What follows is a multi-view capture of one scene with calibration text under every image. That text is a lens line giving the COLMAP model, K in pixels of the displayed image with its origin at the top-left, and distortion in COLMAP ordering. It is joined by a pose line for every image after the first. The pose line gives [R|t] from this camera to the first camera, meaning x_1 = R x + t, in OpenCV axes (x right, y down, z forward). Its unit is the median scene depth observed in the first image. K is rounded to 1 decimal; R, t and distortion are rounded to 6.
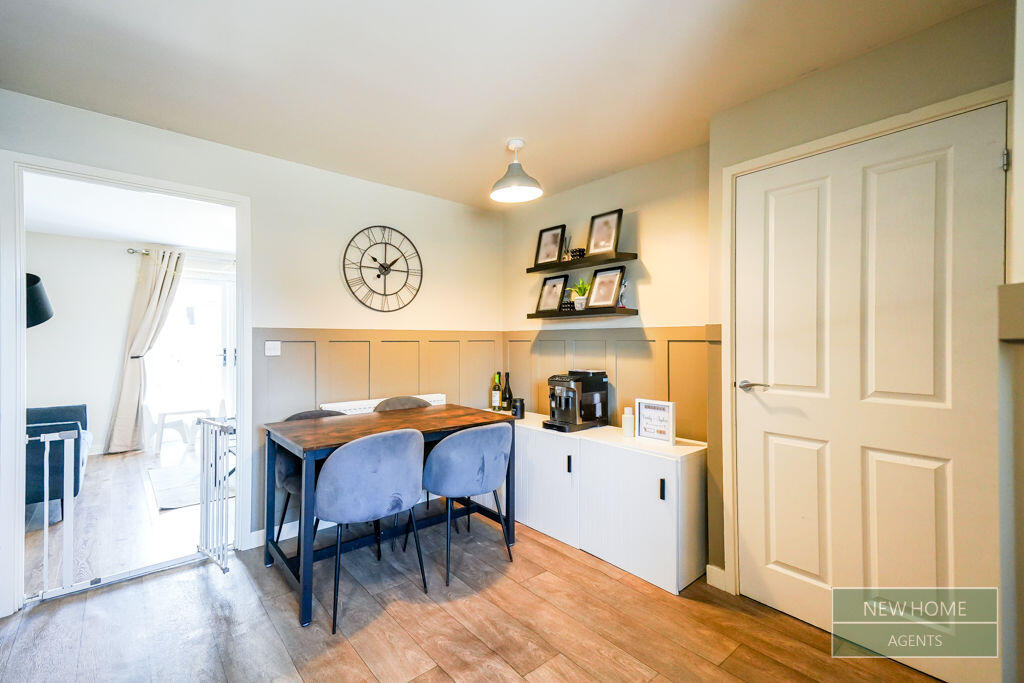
lens RADIAL K [[455.9, 0, 503.7], [0, 455.9, 340.2], [0, 0, 1]] dist [0.031754, 0.000045]
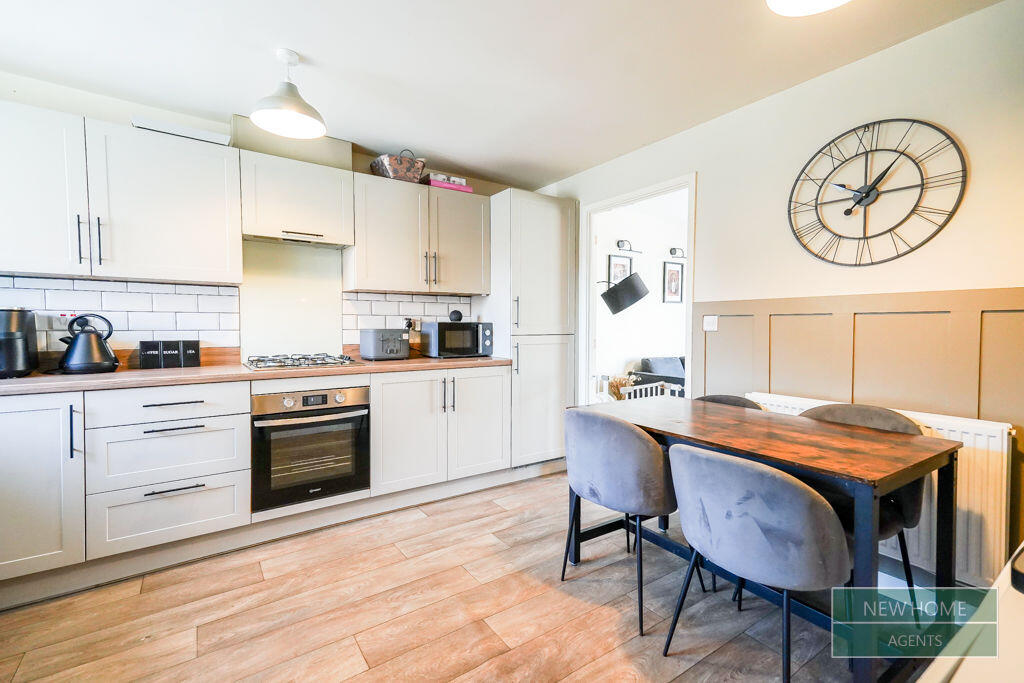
lens RADIAL K [[455.9, 0, 503.7], [0, 455.9, 340.2], [0, 0, 1]] dist [0.031754, 0.000045]
pose [[-0.109449, 0.032022, -0.993476, 0.442839], [-0.006168, 0.999440, 0.032894, 0.022286], [0.993973, 0.009728, -0.109190, 0.615948]]
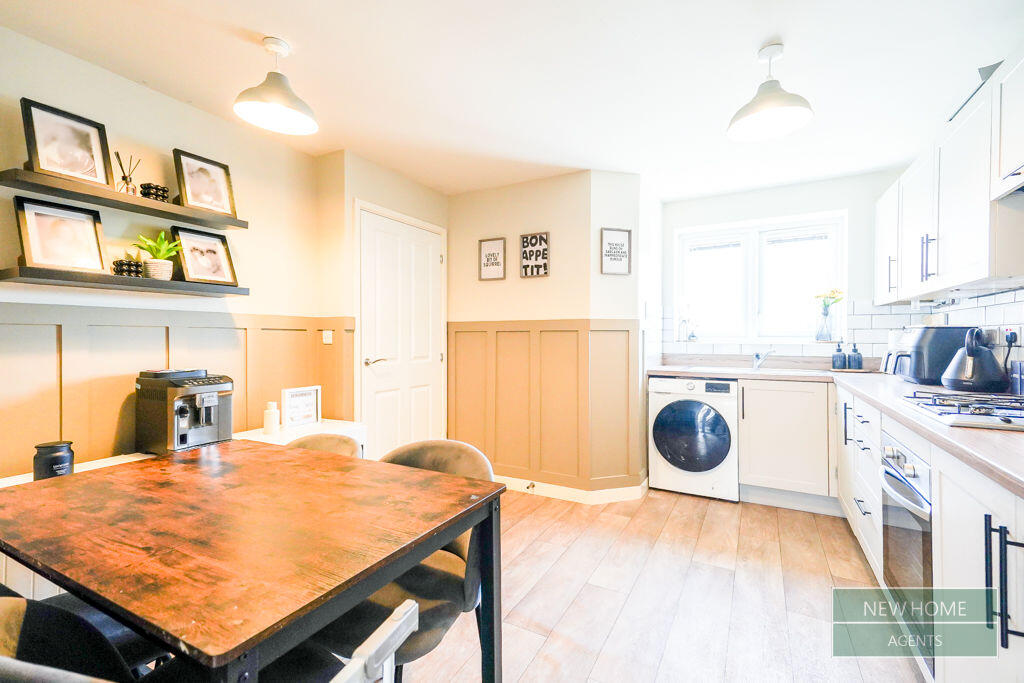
lens RADIAL K [[455.9, 0, 503.7], [0, 455.9, 340.2], [0, 0, 1]] dist [0.031754, 0.000045]
pose [[-0.346907, -0.001863, 0.937898, -0.652039], [0.004661, 0.999982, 0.003710, 0.021185], [-0.937888, 0.005659, -0.346892, 0.787771]]
